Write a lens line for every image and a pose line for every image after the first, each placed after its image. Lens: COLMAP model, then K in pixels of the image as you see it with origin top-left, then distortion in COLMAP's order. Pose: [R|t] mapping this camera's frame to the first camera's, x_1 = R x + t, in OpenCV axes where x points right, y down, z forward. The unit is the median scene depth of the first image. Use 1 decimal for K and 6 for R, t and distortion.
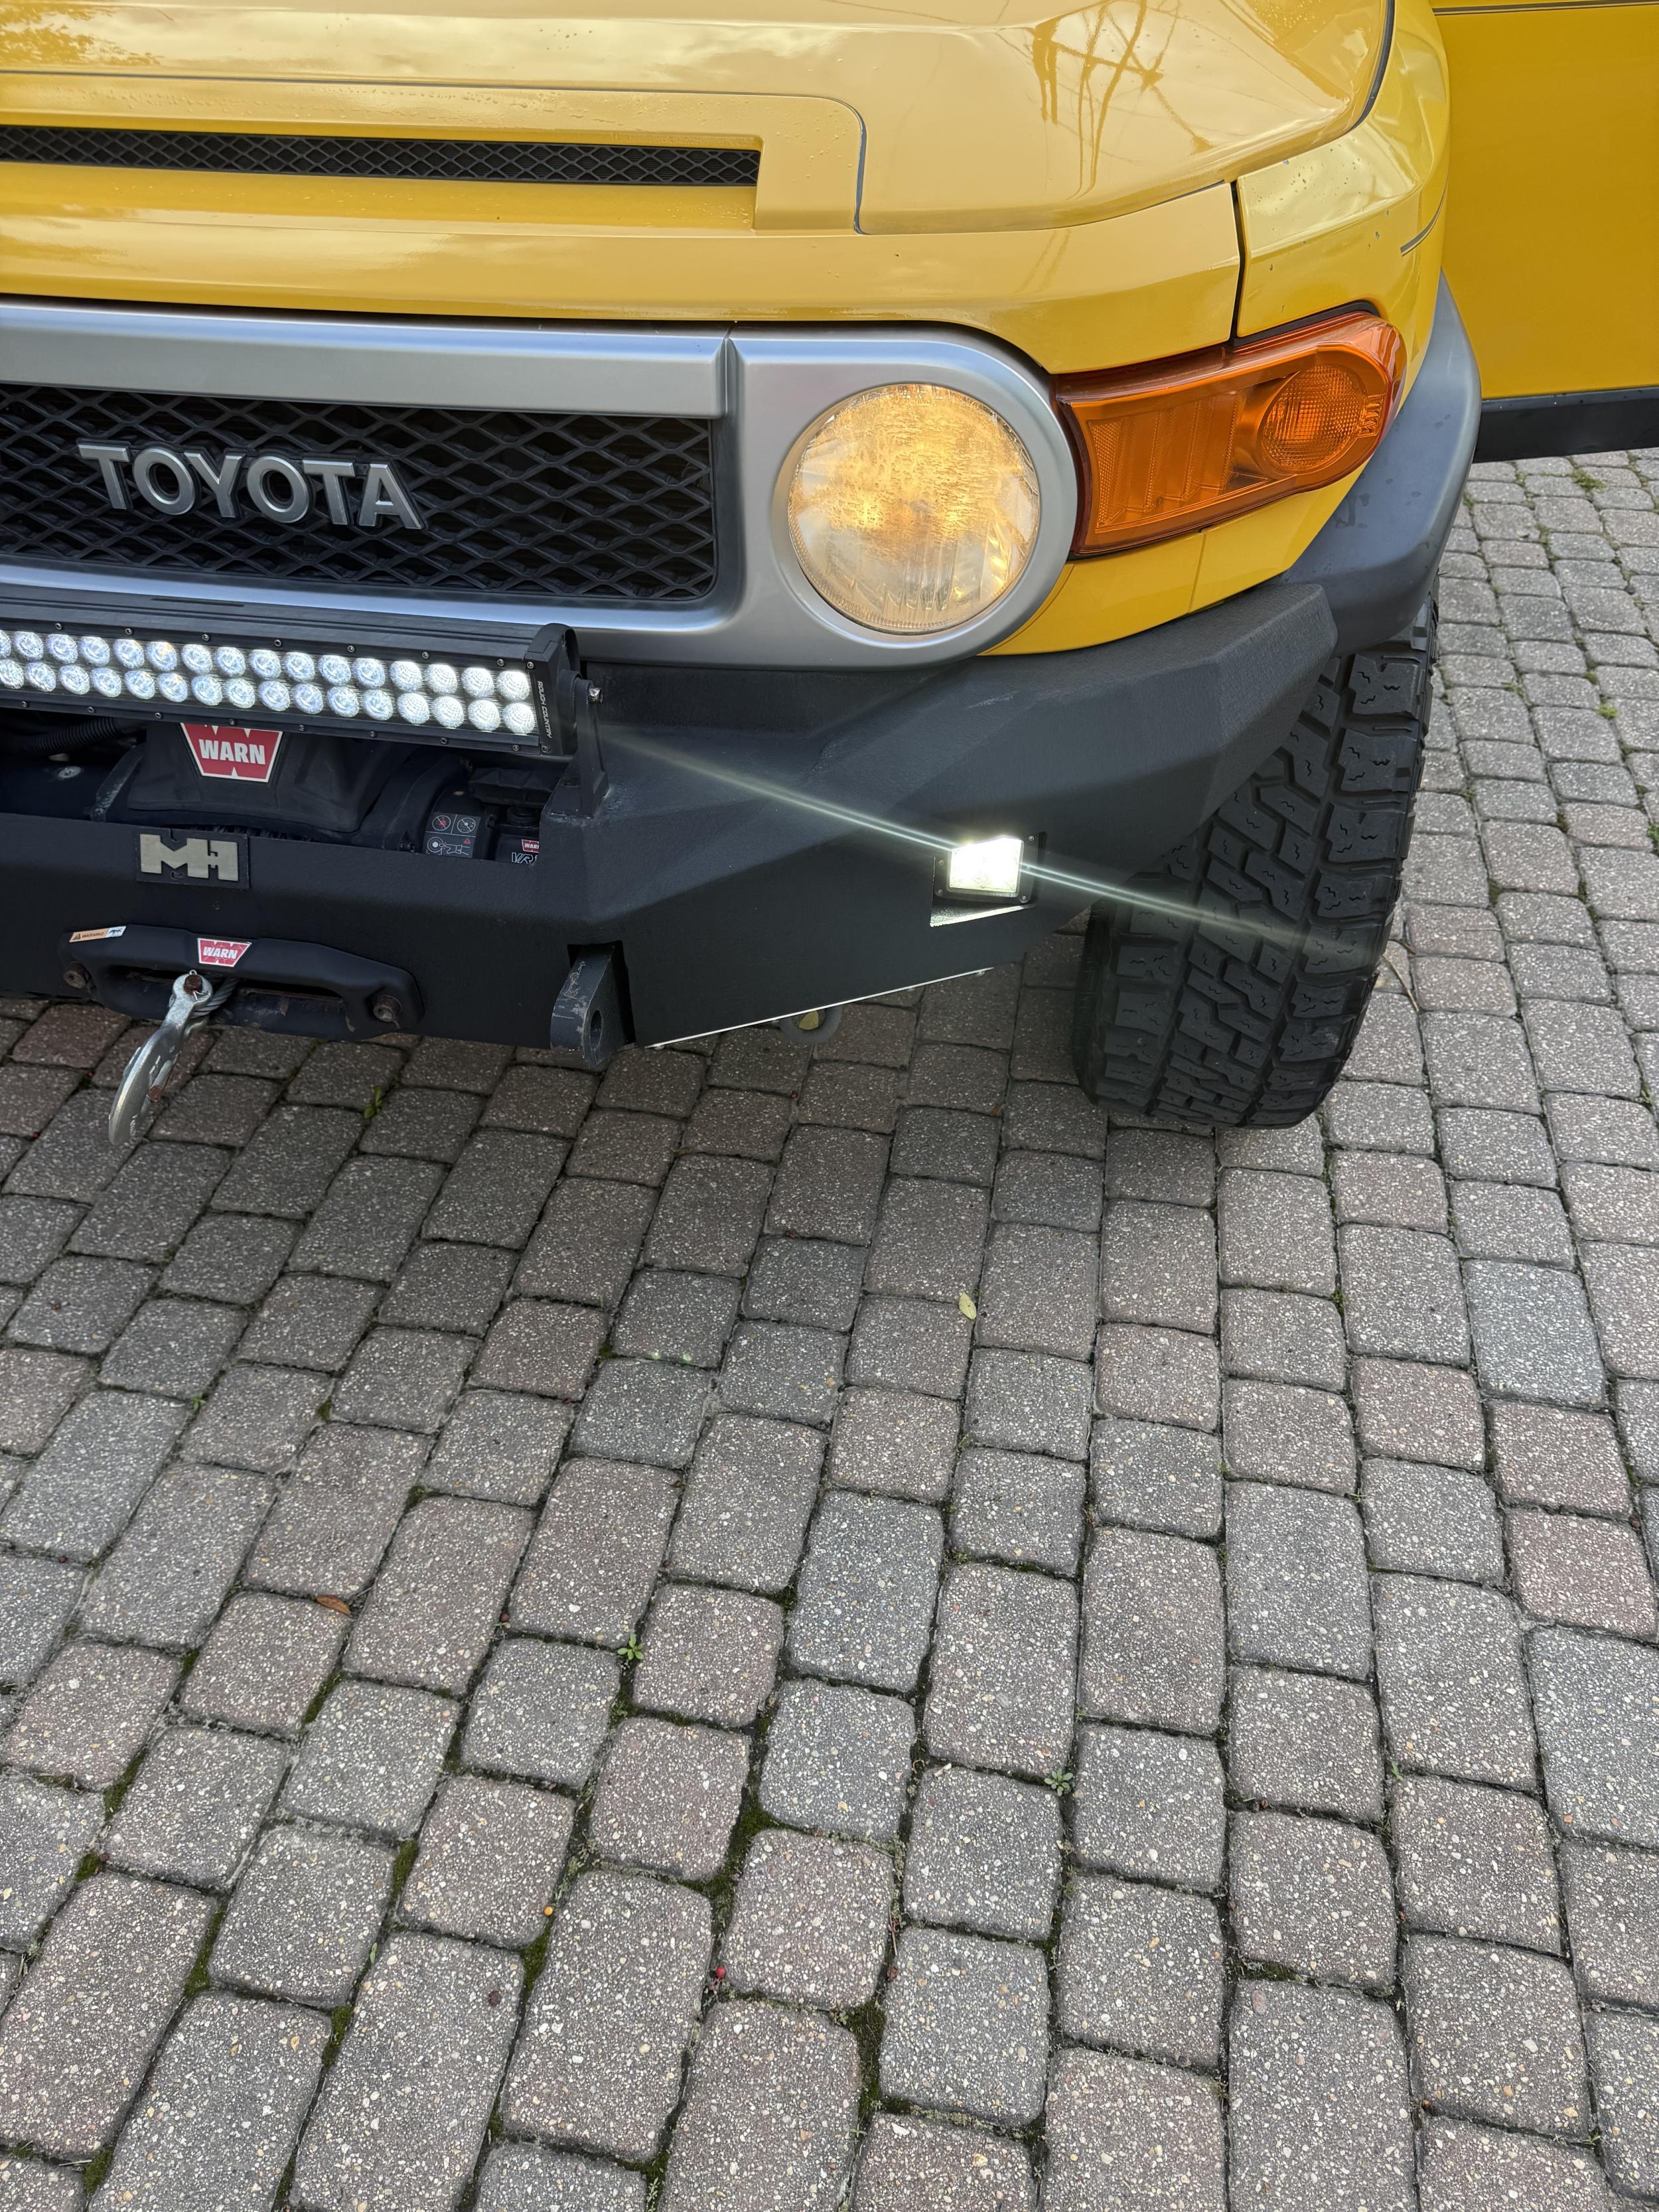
lens RADIAL K [[1576.0, 0, 830.0], [0, 1576.0, 1097.6], [0, 0, 1]] dist [0.031892, -0.043526]
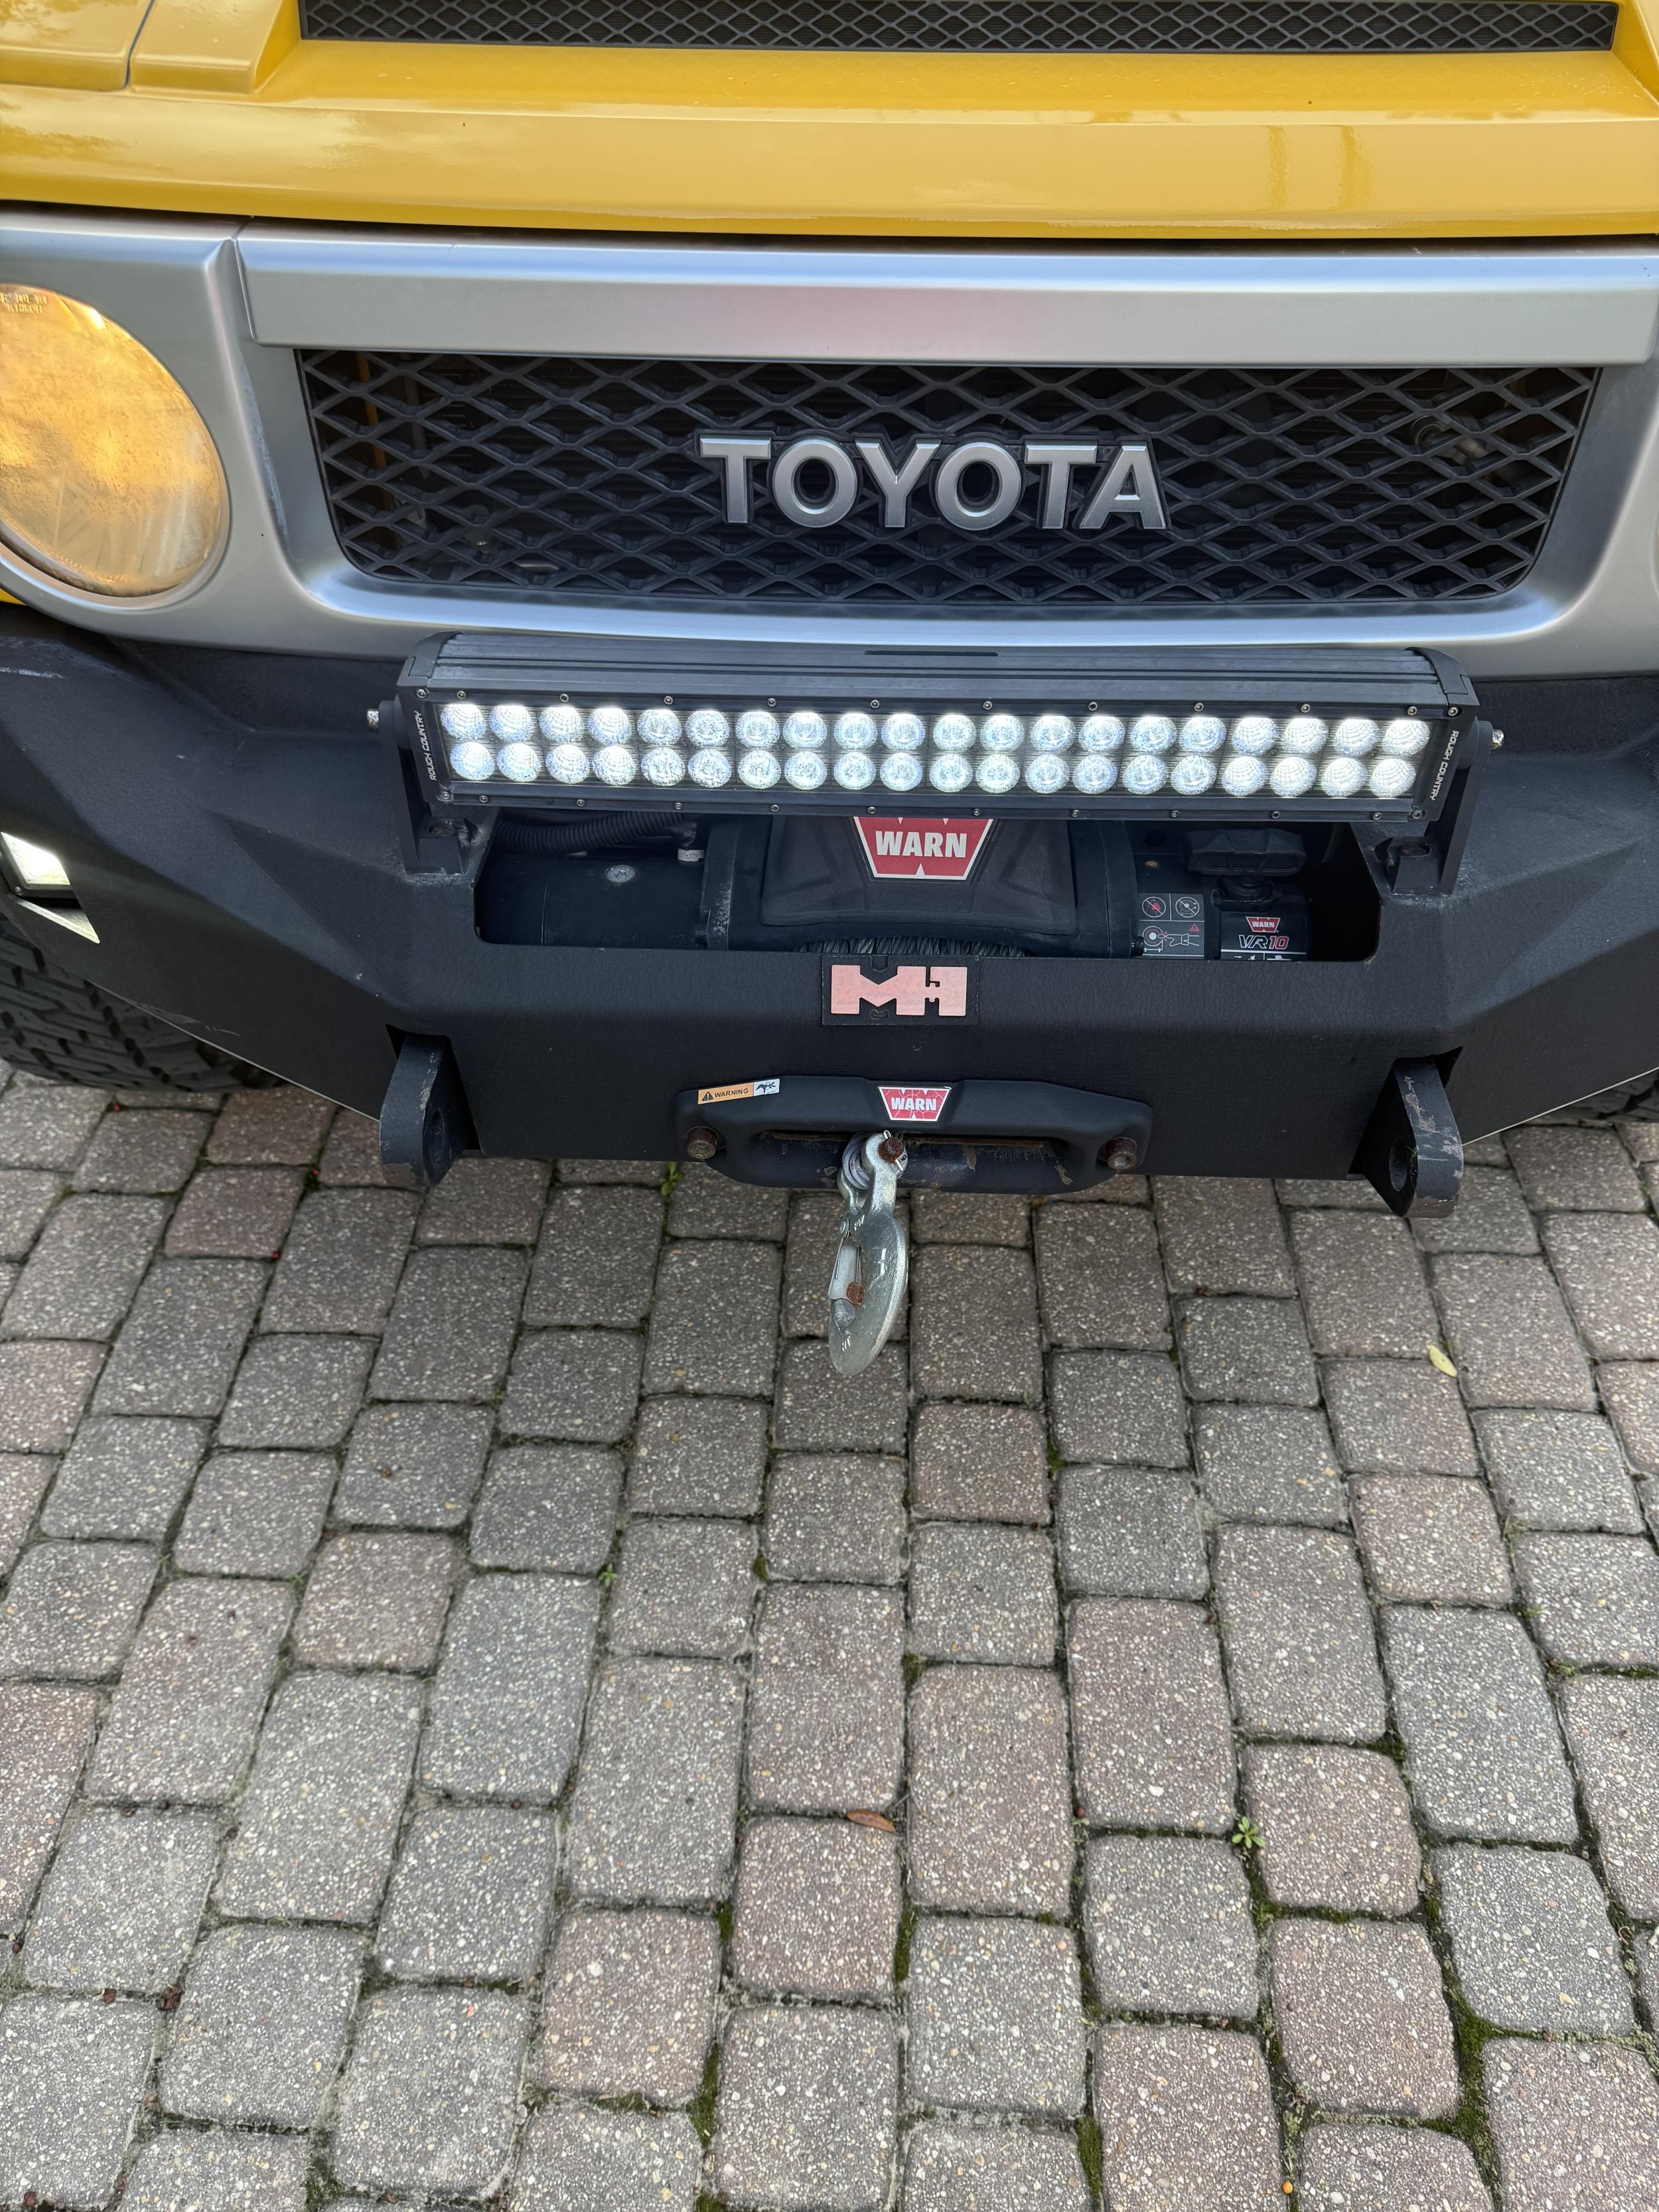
lens RADIAL K [[1576.0, 0, 828.6], [0, 1576.0, 1096.7], [0, 0, 1]] dist [0.031892, -0.043526]
pose [[0.990853, -0.089877, 0.100662, -0.408828], [0.084760, 0.994936, 0.054016, -0.113816], [-0.105007, -0.044989, 0.993453, 0.200679]]
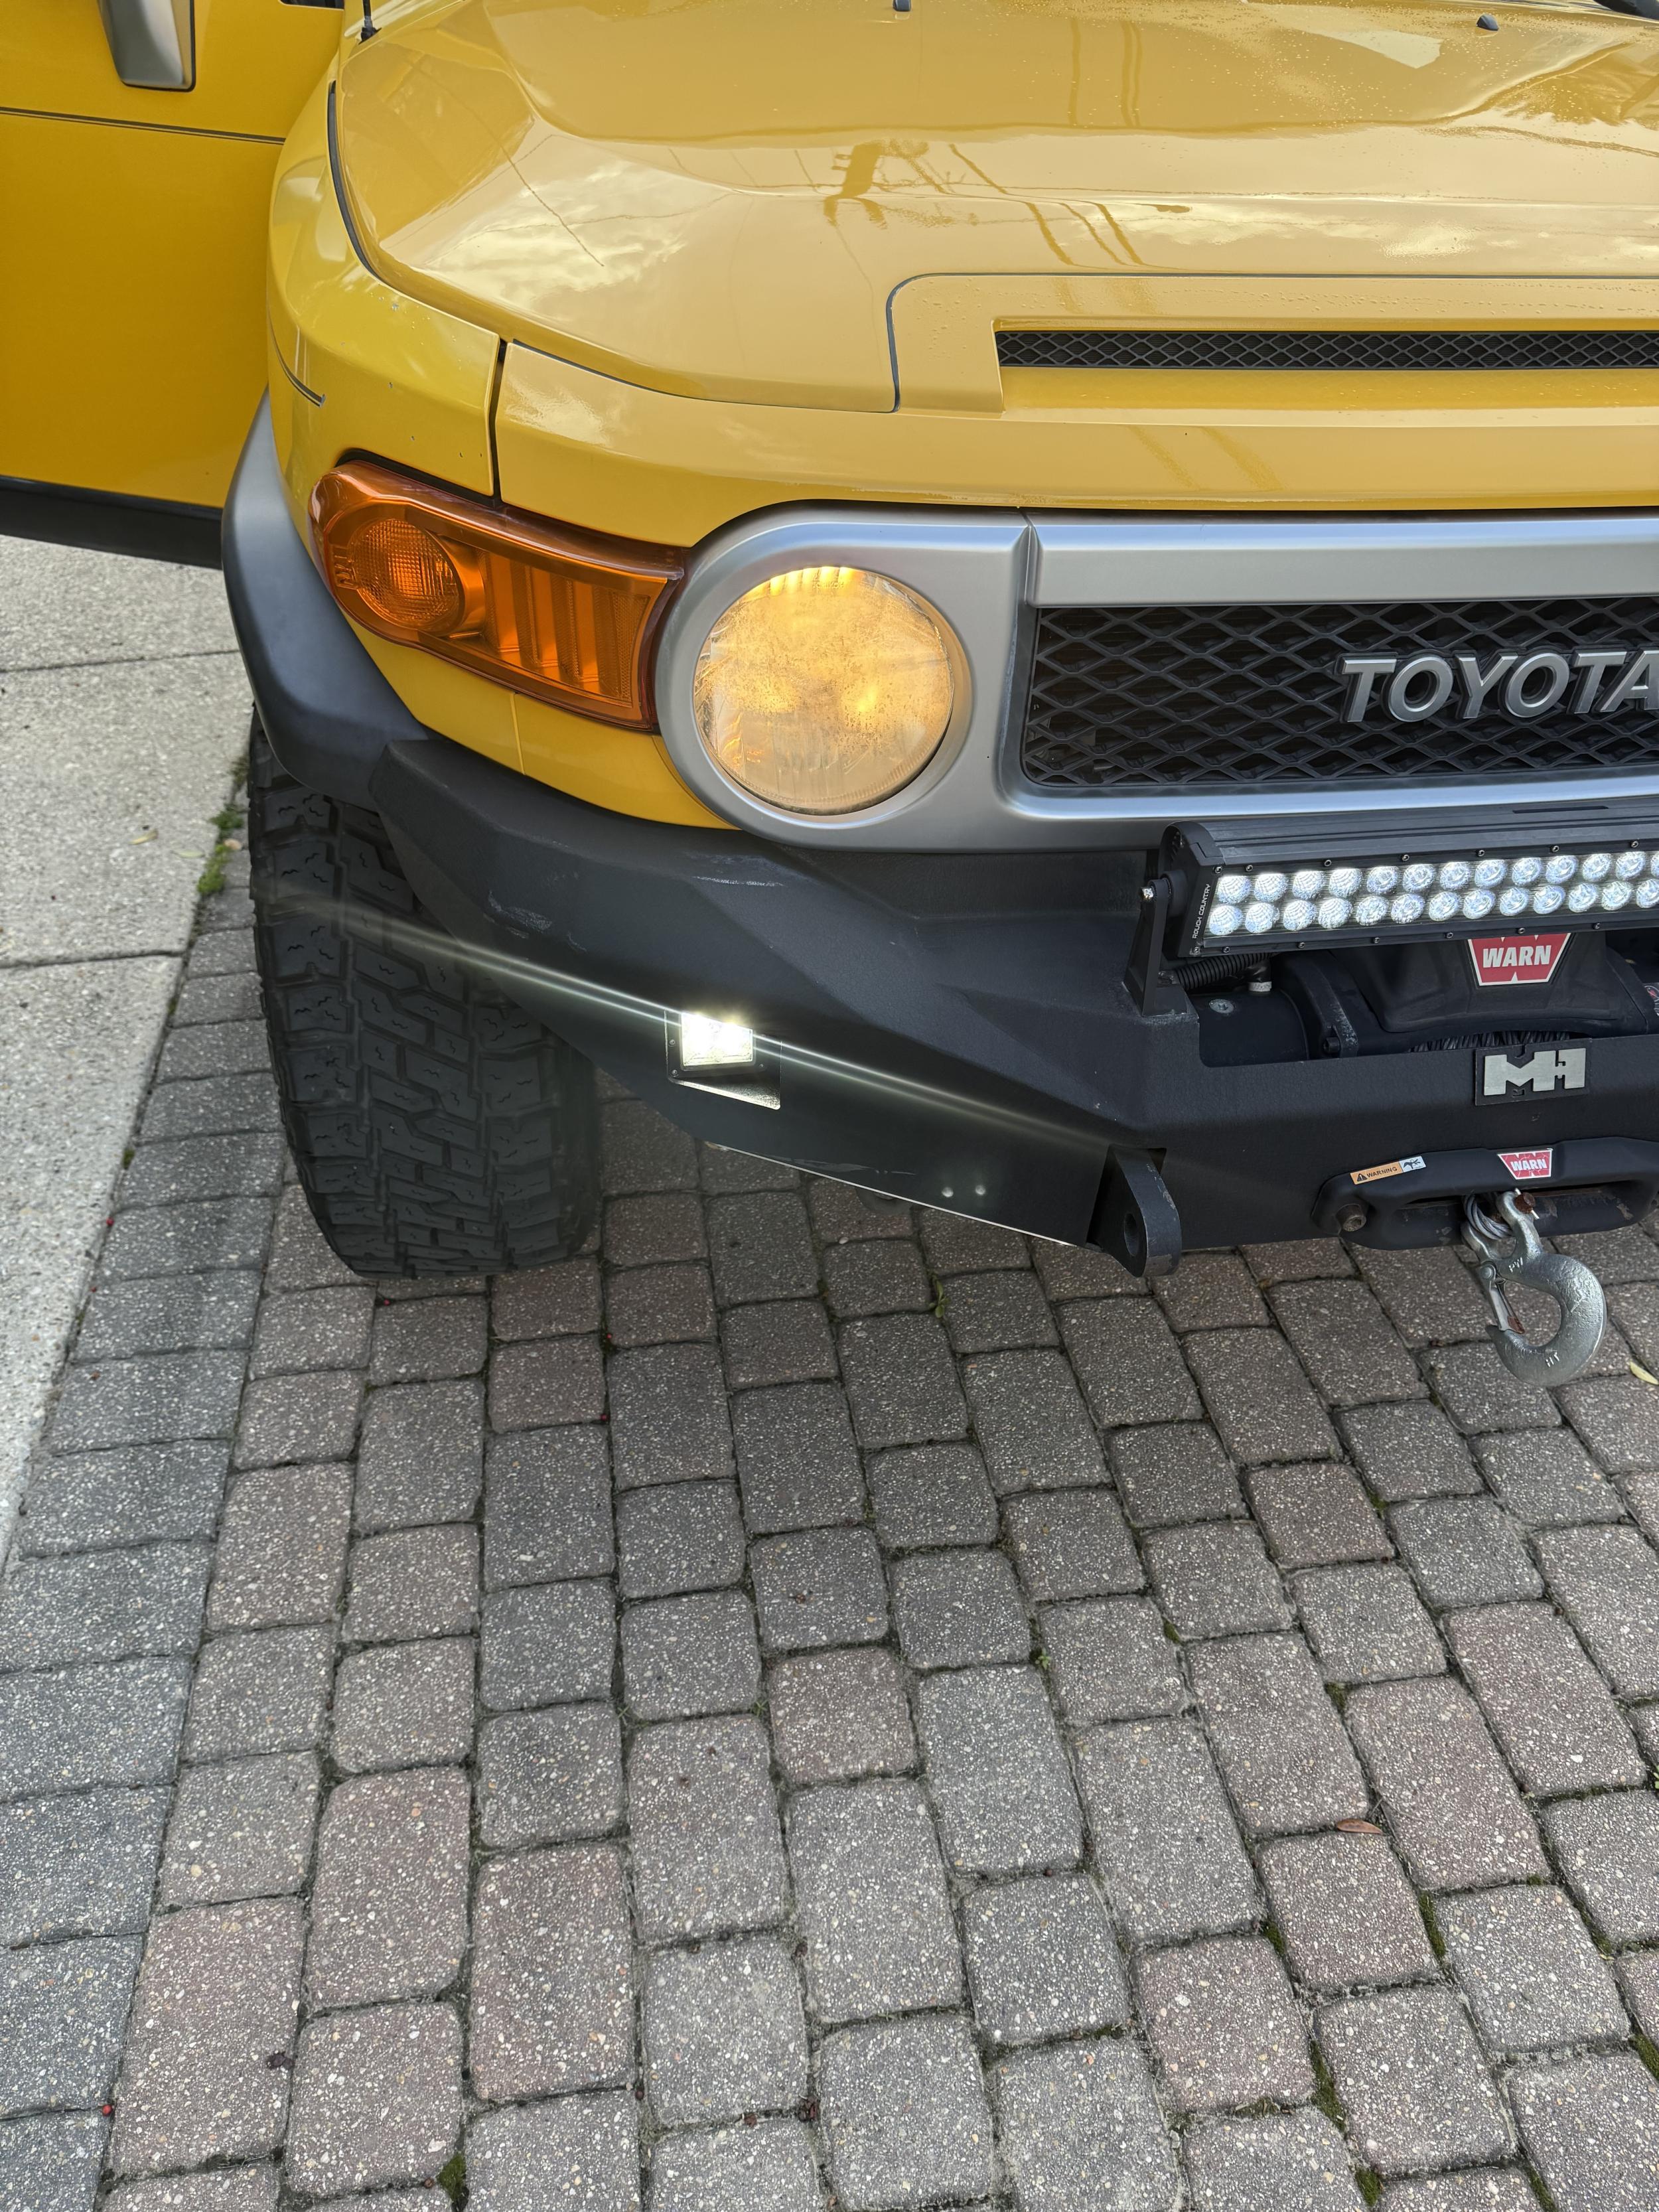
lens RADIAL K [[1576.0, 0, 837.1], [0, 1576.0, 1099.7], [0, 0, 1]] dist [0.031892, -0.043526]
pose [[0.943426, -0.174009, 0.282256, -0.845496], [0.187115, 0.982136, -0.019943, -0.153508], [-0.273743, 0.071629, 0.959132, 0.159258]]
